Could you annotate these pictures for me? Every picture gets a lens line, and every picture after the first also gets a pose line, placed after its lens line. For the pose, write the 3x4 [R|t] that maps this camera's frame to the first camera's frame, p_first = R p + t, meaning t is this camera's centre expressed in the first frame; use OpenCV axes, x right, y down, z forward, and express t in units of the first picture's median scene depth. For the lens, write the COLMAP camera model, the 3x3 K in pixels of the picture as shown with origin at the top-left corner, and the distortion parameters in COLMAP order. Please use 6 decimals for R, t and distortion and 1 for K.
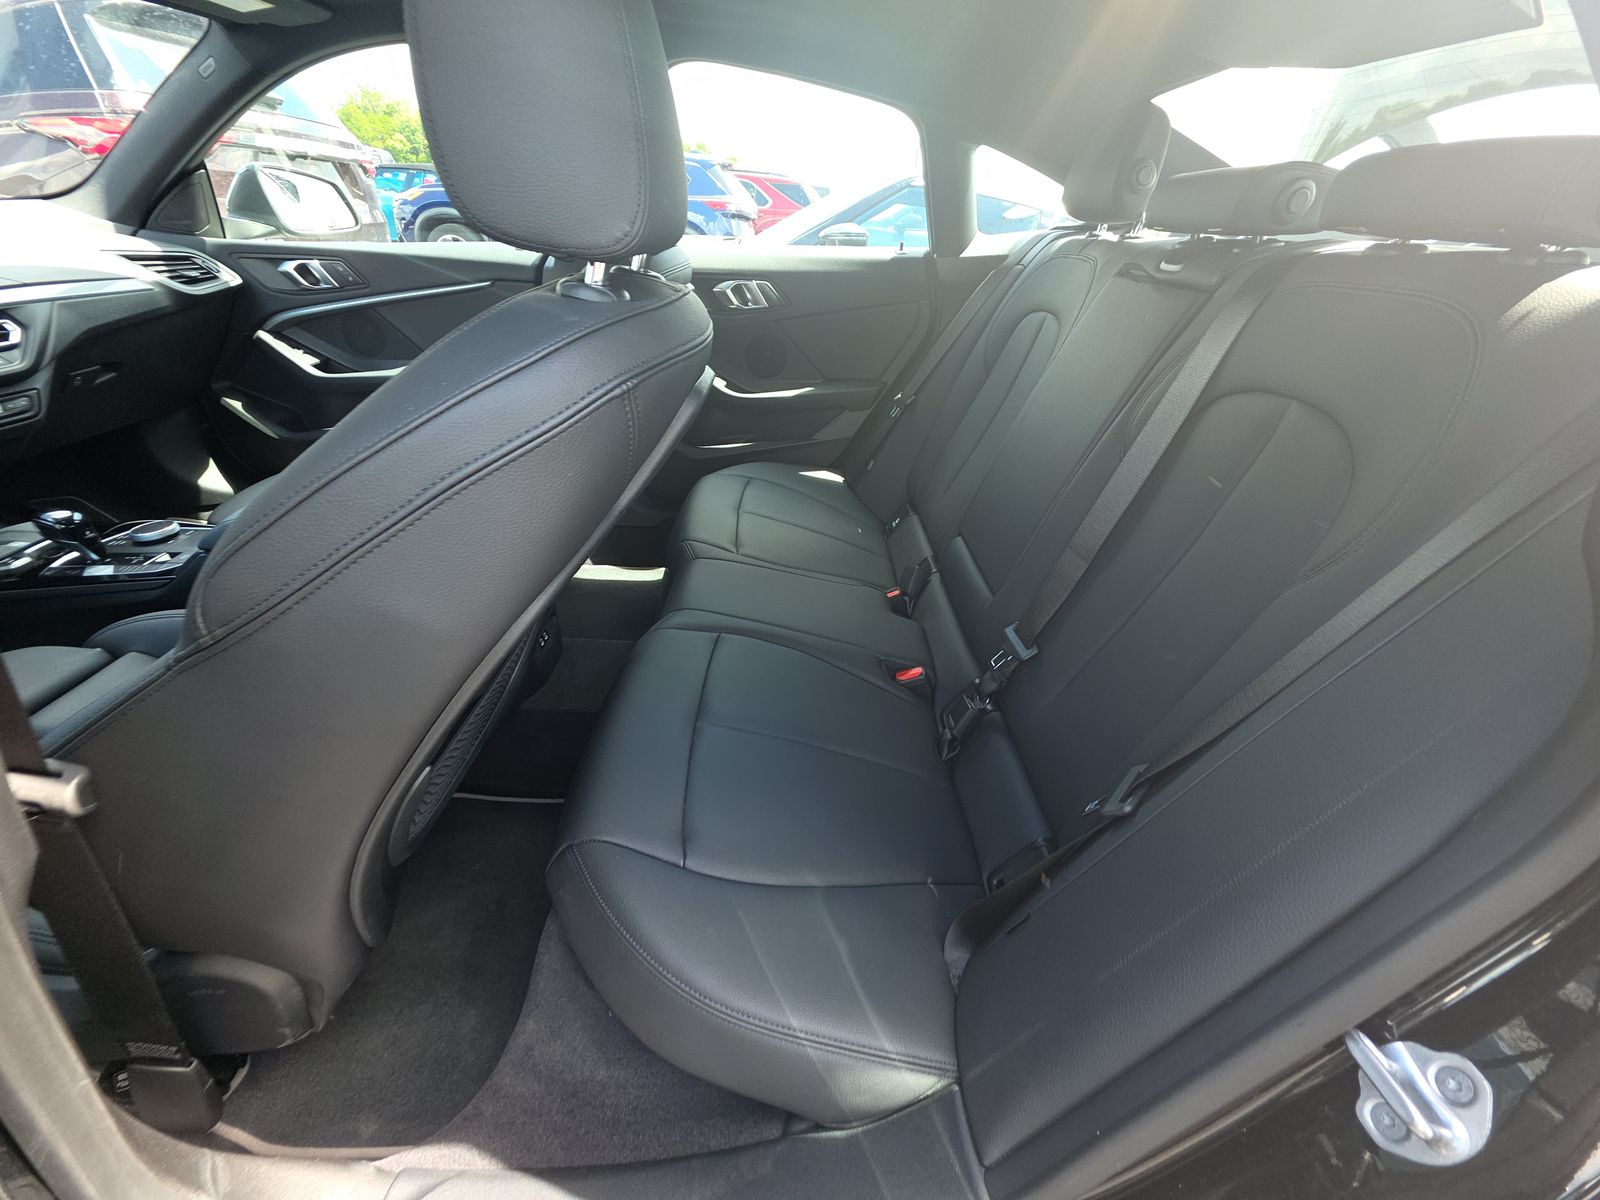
lens RADIAL K [[635.3, 0, 802.7], [0, 635.3, 601.9], [0, 0, 1]] dist [0.001988, -0.004471]
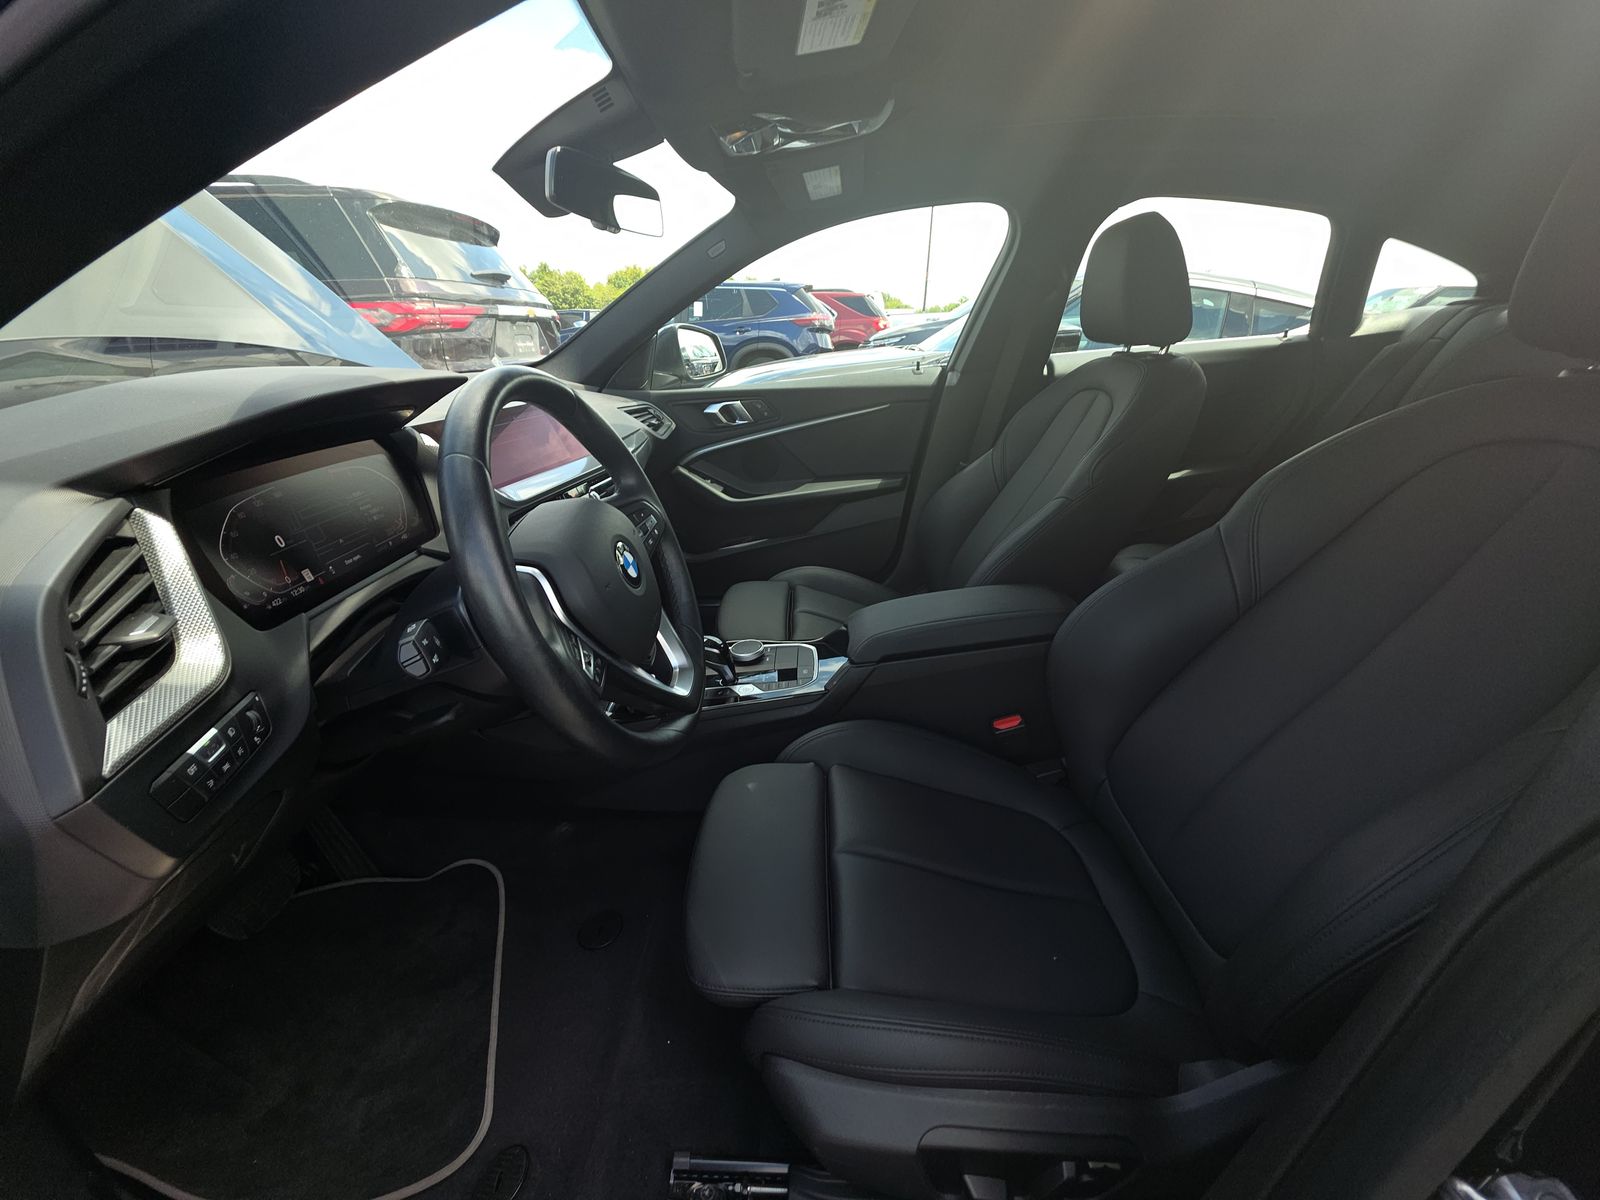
lens RADIAL K [[635.3, 0, 795.6], [0, 635.3, 611.5], [0, 0, 1]] dist [0.001988, -0.004471]
pose [[0.994802, -0.078896, -0.064381, -0.613615], [0.070439, 0.989722, -0.124457, -0.025361], [0.073539, 0.119275, 0.990134, -0.053980]]
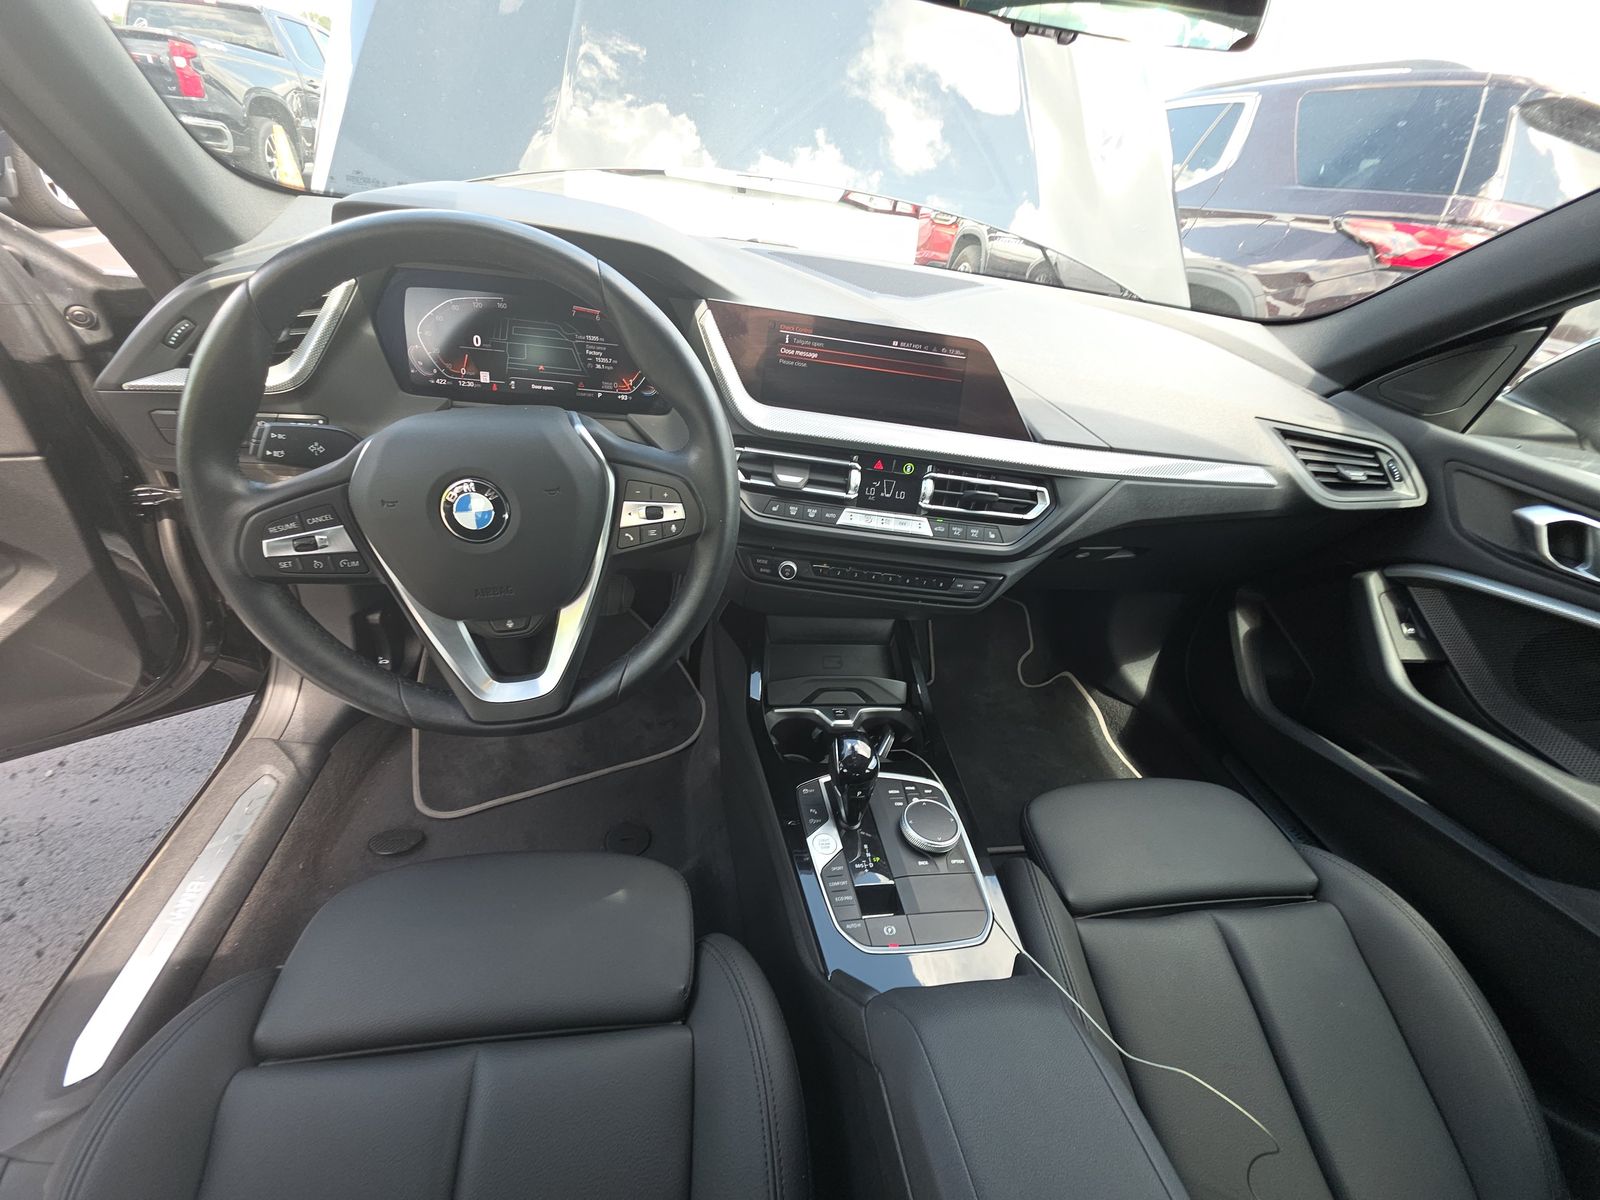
lens RADIAL K [[635.3, 0, 795.2], [0, 635.3, 596.7], [0, 0, 1]] dist [0.001988, -0.004471]
pose [[0.138913, 0.505471, -0.851588, -0.433975], [-0.606532, 0.723193, 0.330321, -0.288170], [0.782830, 0.470629, 0.407045, 0.368461]]
